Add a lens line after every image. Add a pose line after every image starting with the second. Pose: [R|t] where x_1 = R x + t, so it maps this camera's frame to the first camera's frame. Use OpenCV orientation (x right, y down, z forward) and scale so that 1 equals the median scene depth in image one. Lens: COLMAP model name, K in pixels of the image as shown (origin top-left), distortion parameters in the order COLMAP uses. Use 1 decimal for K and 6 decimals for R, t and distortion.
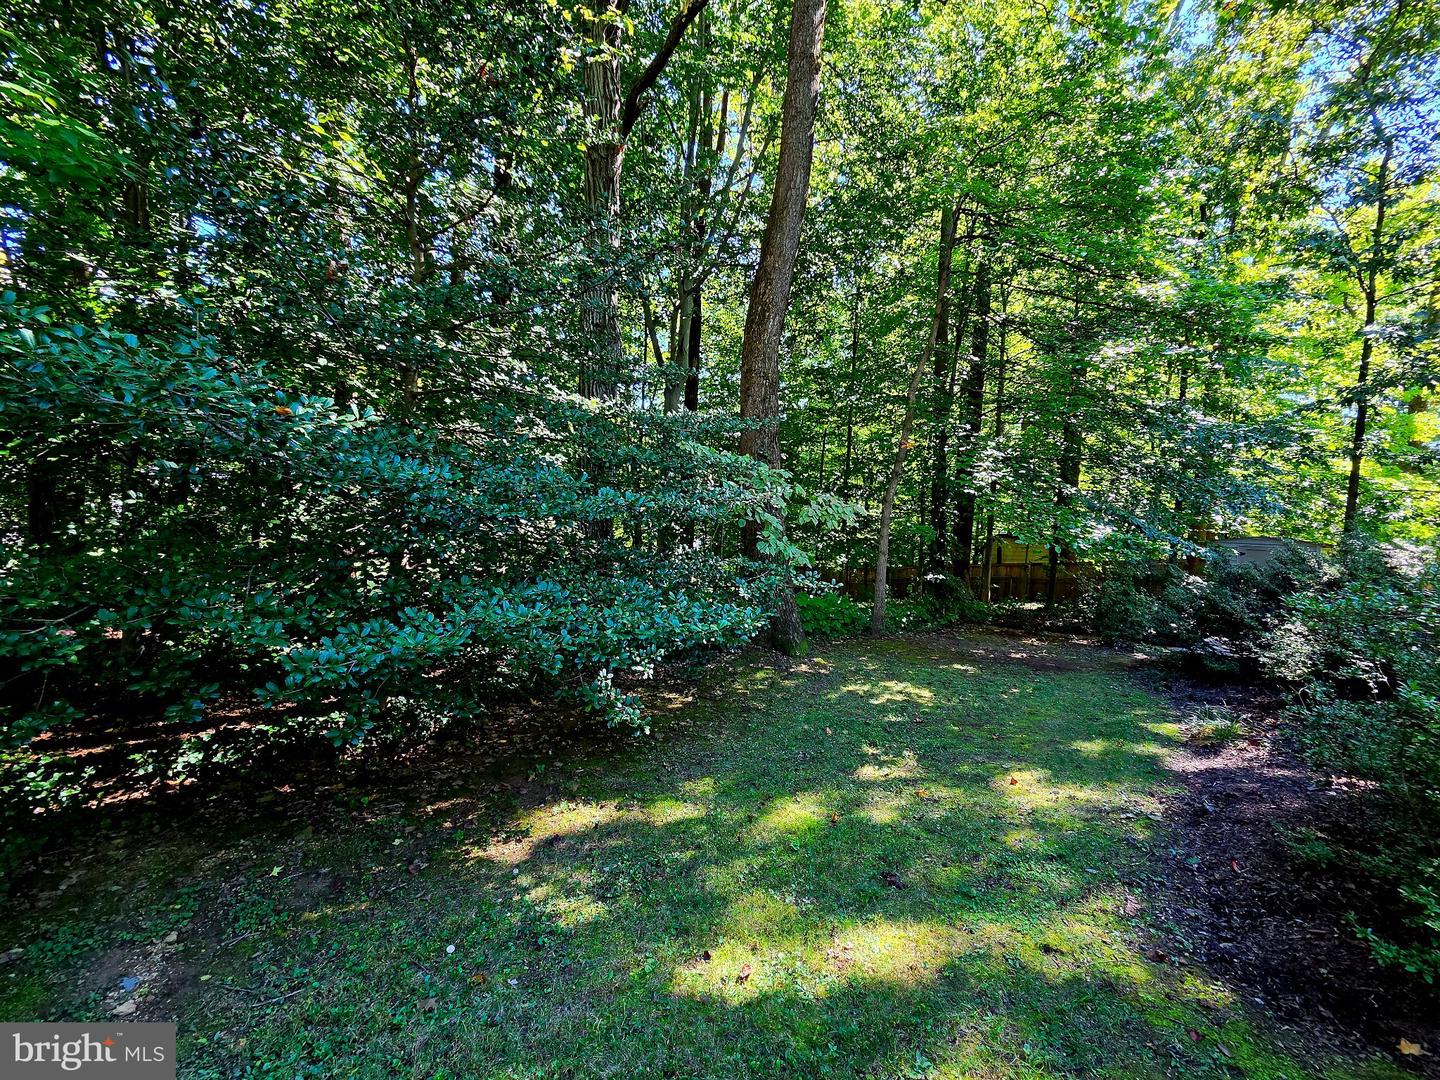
lens RADIAL K [[615.0, 0, 720.0], [0, 615.0, 540.0], [0, 0, 1]] dist [-0.000547, -0.000016]
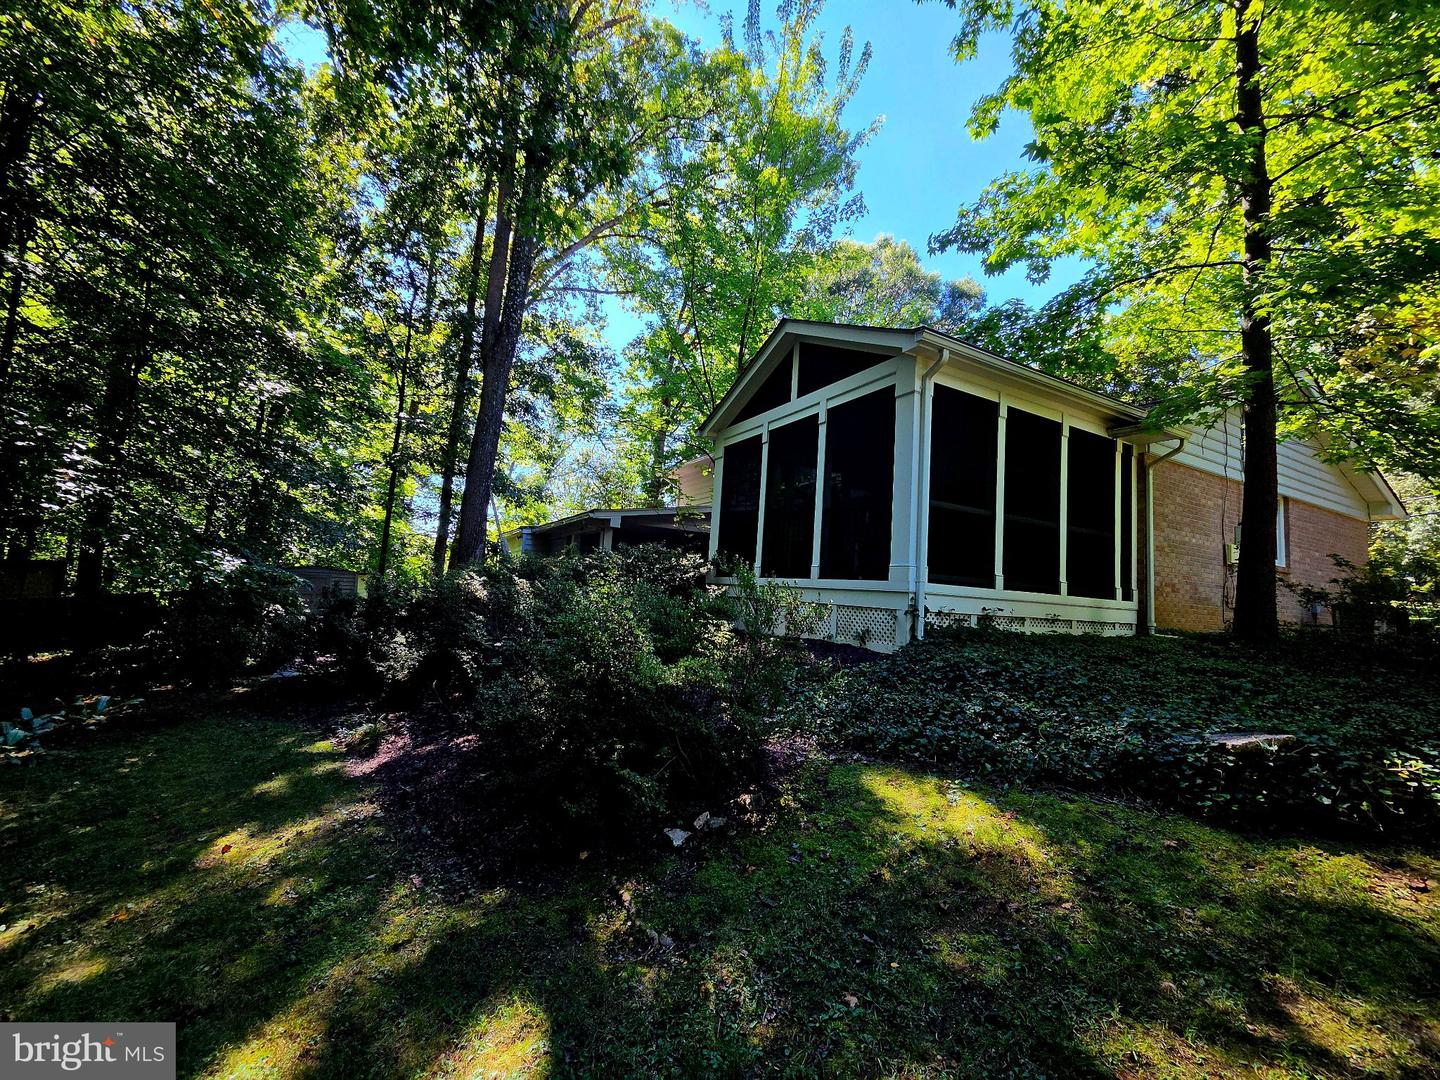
lens RADIAL K [[593.3, 0, 720.0], [0, 593.3, 540.0], [0, 0, 1]] dist [-0.001126, -0.000155]
pose [[0.206427, 0.034161, 0.977865, -0.234083], [0.008351, 0.999292, -0.036673, -0.026411], [-0.978426, 0.015737, 0.205996, 0.085546]]
